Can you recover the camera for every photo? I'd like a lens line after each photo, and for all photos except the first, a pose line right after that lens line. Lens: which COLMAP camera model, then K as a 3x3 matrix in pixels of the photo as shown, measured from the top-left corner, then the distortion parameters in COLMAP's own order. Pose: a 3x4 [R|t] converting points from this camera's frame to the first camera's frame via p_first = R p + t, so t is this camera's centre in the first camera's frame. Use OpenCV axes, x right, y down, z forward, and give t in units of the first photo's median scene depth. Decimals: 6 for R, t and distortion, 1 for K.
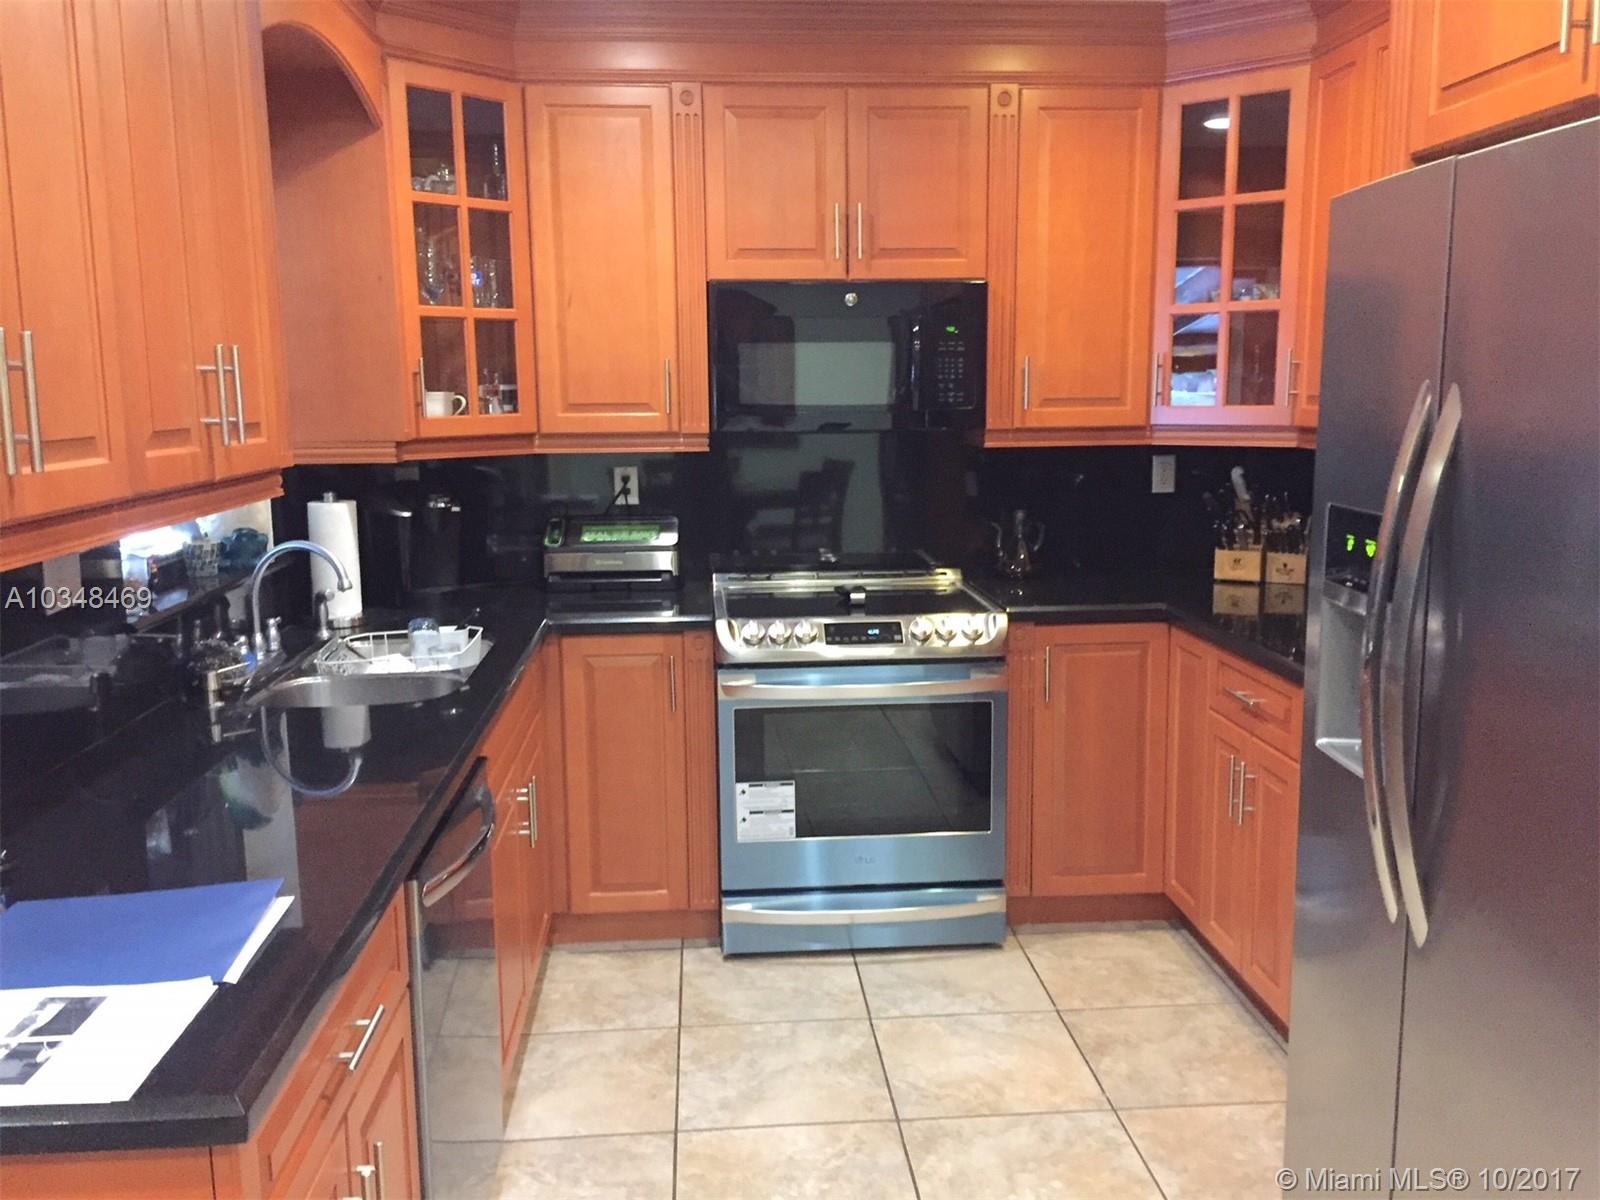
lens RADIAL K [[1359.0, 0, 800.0], [0, 1359.0, 600.0], [0, 0, 1]] dist [0.080098, -0.096828]
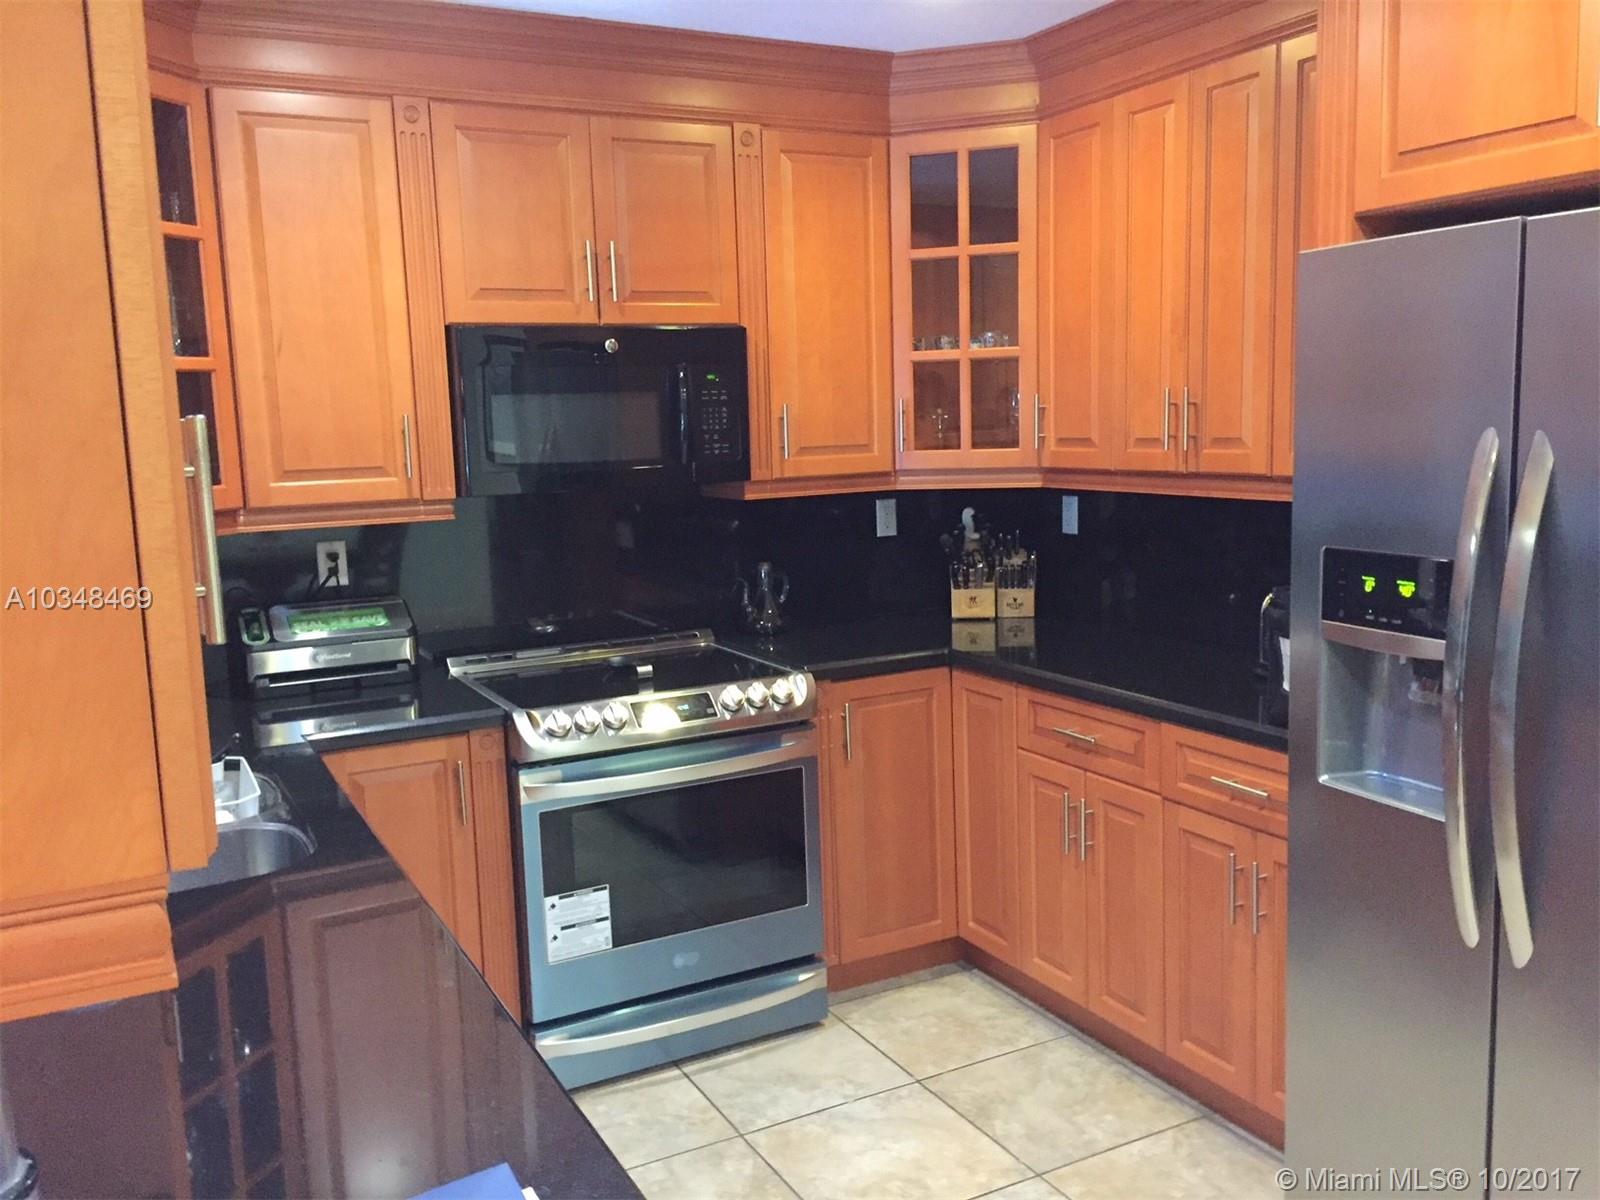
lens RADIAL K [[1359.0, 0, 800.0], [0, 1359.0, 600.0], [0, 0, 1]] dist [0.080098, -0.096828]
pose [[0.918531, -0.075222, 0.388126, -0.216601], [0.086270, 0.996210, -0.011093, -0.030486], [-0.385821, 0.043673, 0.921539, 0.119820]]
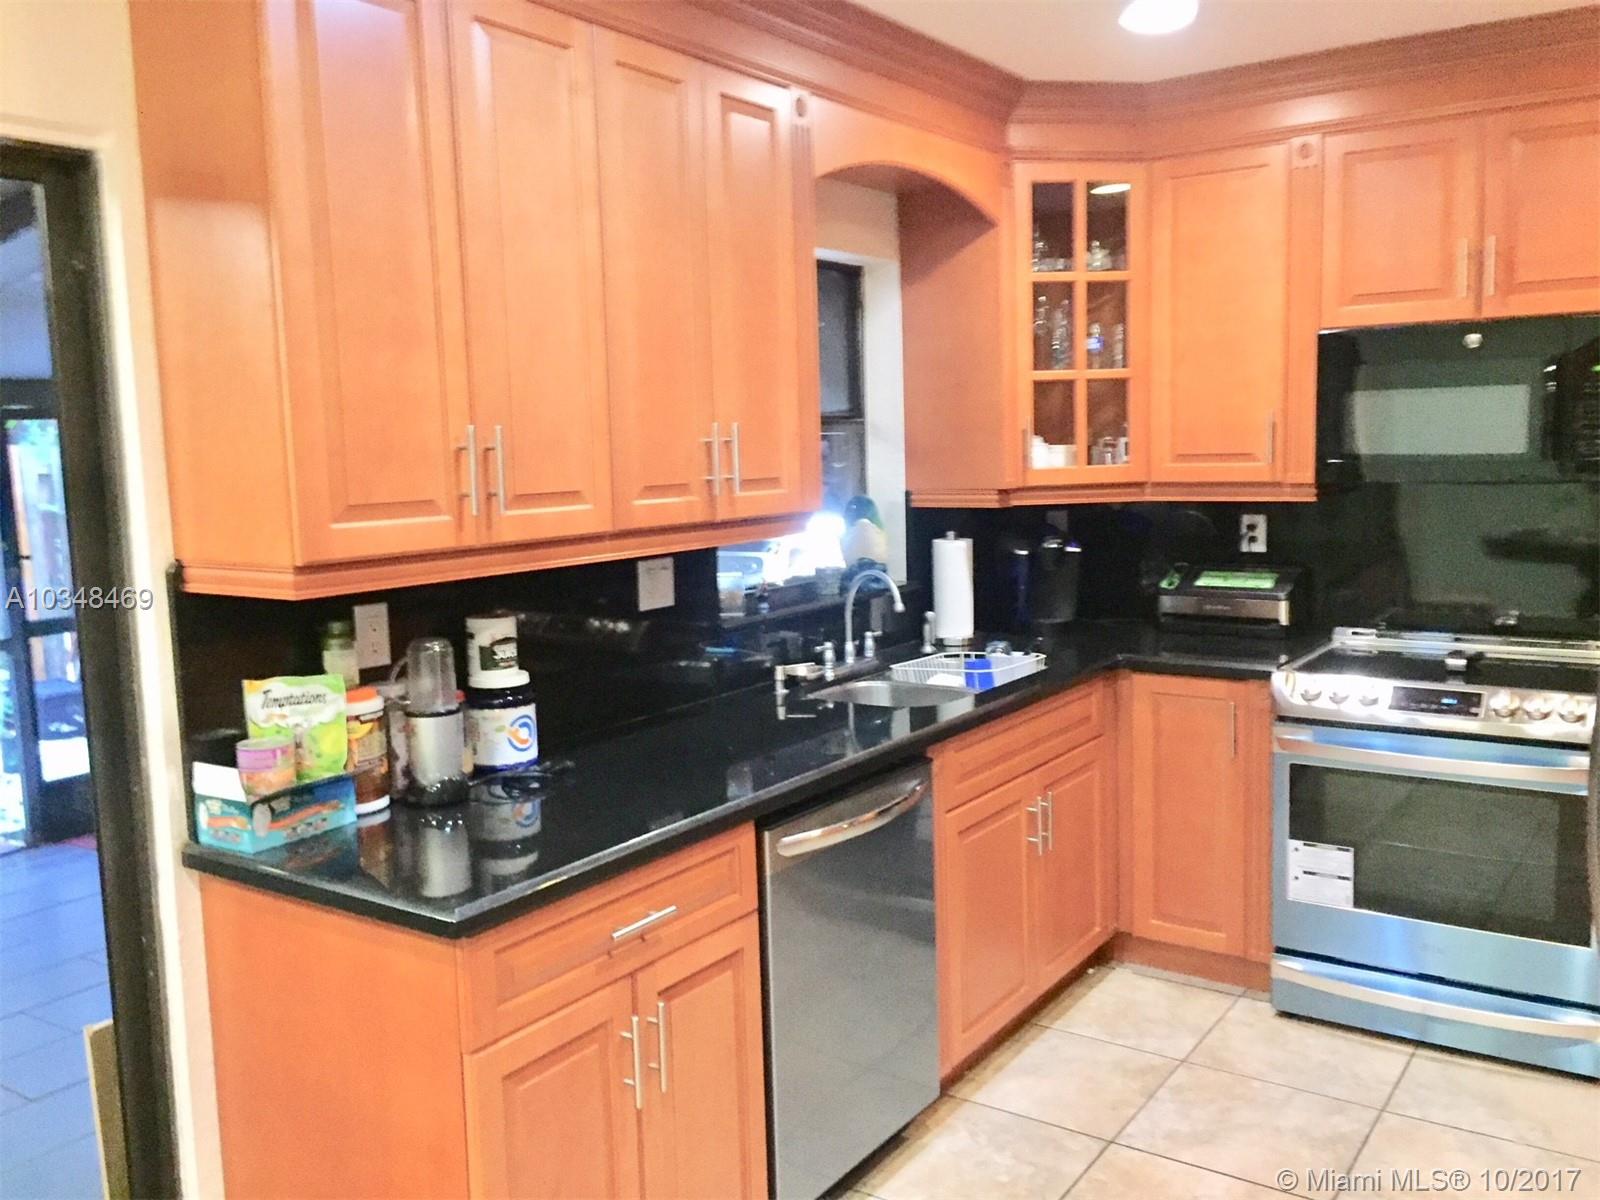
lens RADIAL K [[1359.0, 0, 800.0], [0, 1359.0, 600.0], [0, 0, 1]] dist [0.080098, -0.096828]
pose [[0.781125, 0.065944, -0.620882, 0.274641], [-0.081881, 0.996638, 0.002840, -0.011068], [0.618982, 0.048620, 0.783899, -0.004213]]
